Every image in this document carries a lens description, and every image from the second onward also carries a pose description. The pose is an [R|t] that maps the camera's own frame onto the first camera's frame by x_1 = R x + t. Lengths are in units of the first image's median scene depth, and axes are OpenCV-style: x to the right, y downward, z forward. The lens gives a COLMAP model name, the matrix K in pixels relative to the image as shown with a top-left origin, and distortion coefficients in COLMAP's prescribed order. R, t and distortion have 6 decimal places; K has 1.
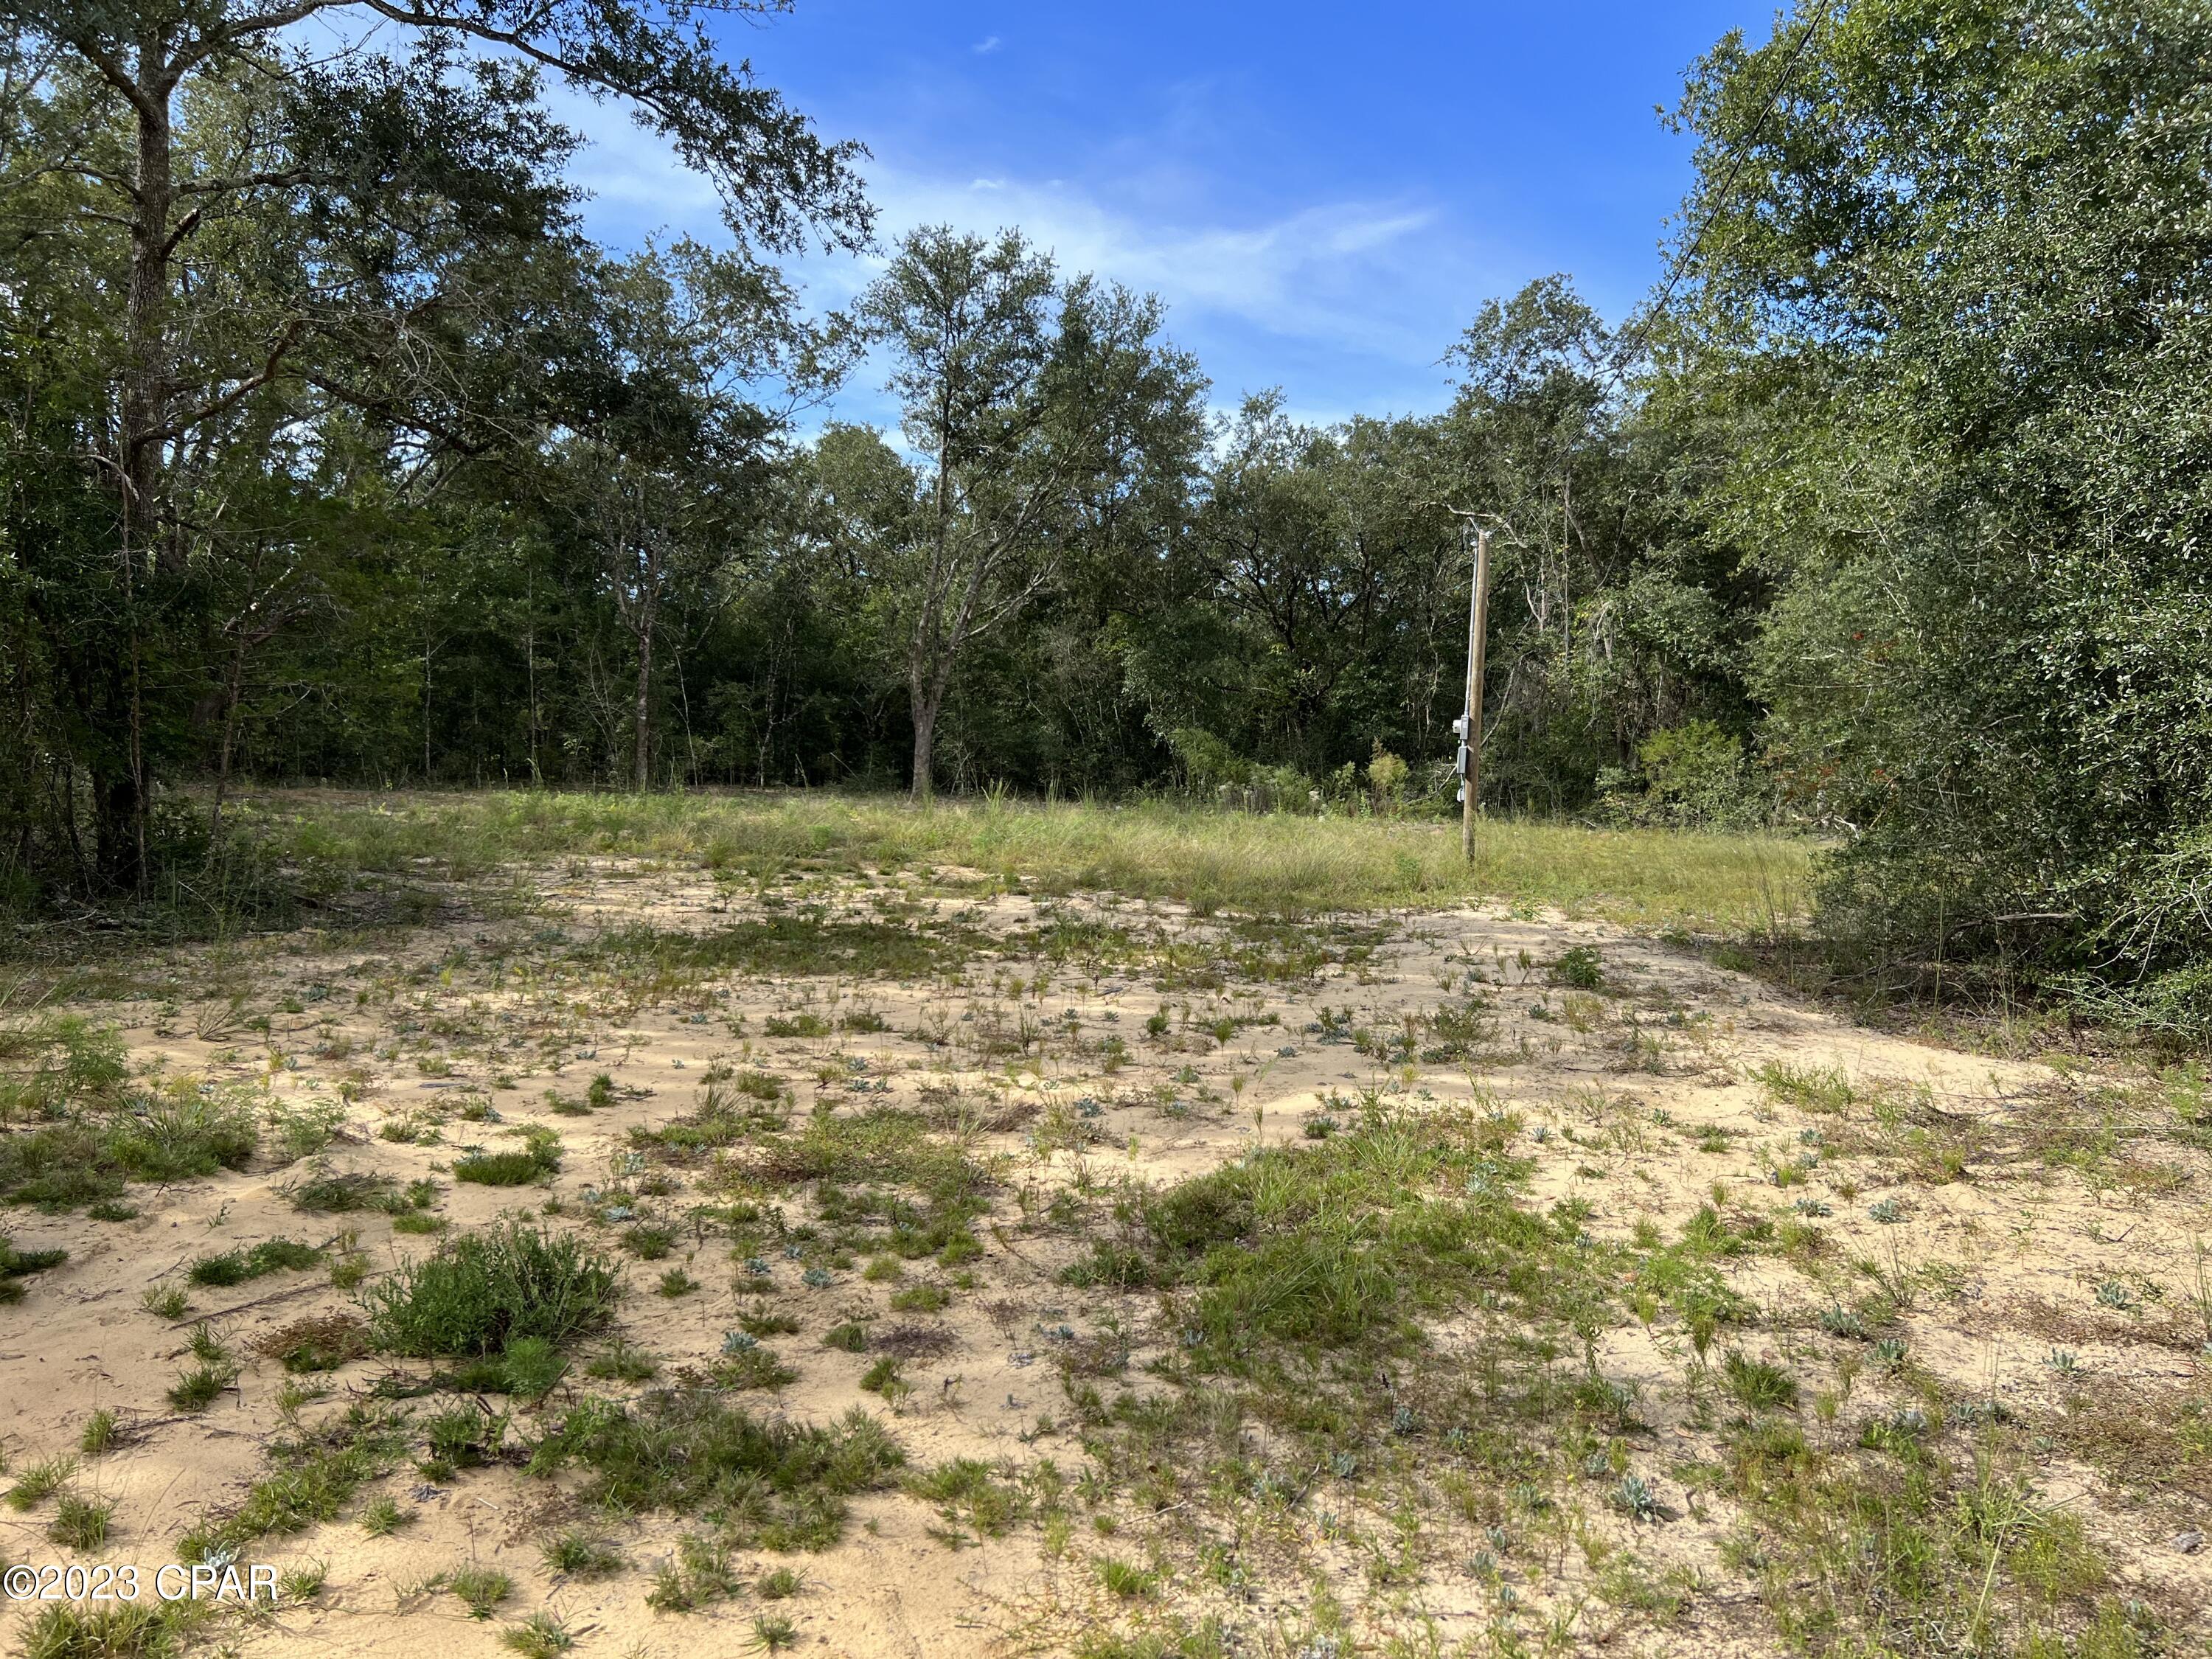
lens RADIAL K [[1684.0, 0, 1106.5], [0, 1684.0, 826.6], [0, 0, 1]] dist [0.028859, -0.000314]
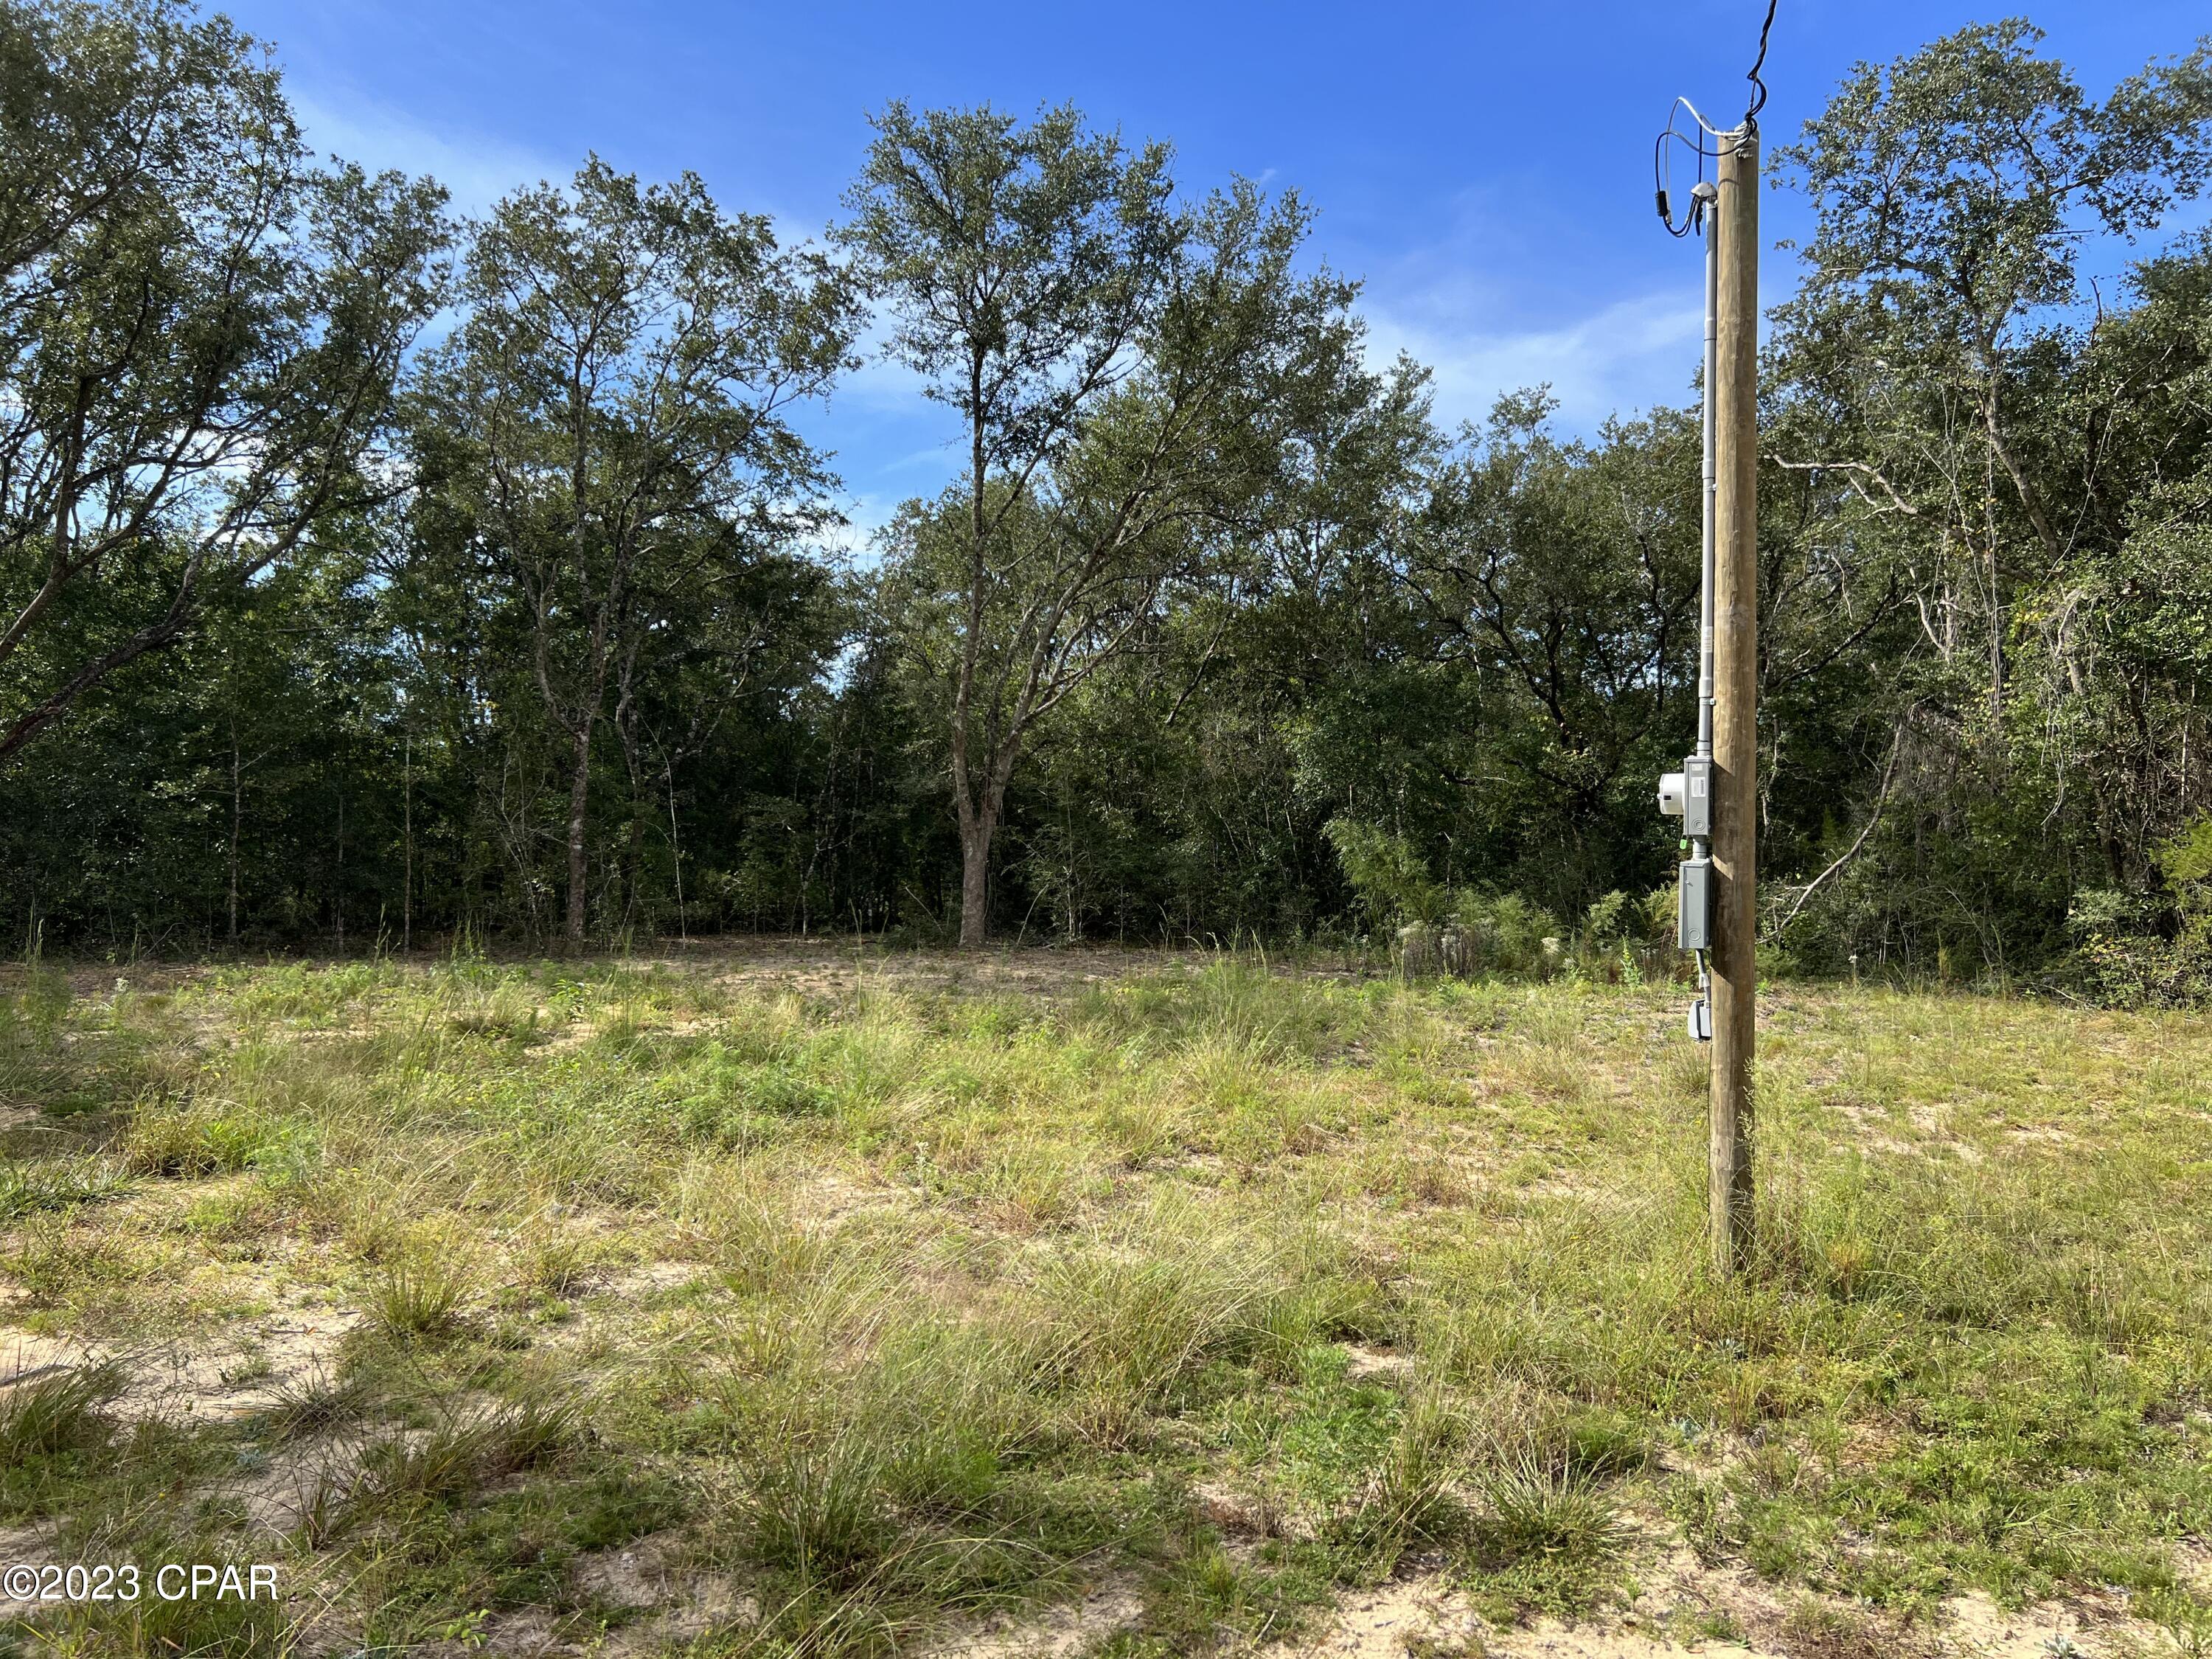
lens RADIAL K [[1684.0, 0, 1105.5], [0, 1684.0, 839.2], [0, 0, 1]] dist [0.028859, -0.000314]
pose [[0.978010, -0.026302, -0.206891, 0.092075], [0.012666, 0.997675, -0.066960, -0.017506], [0.208172, 0.062868, 0.976070, 0.368862]]
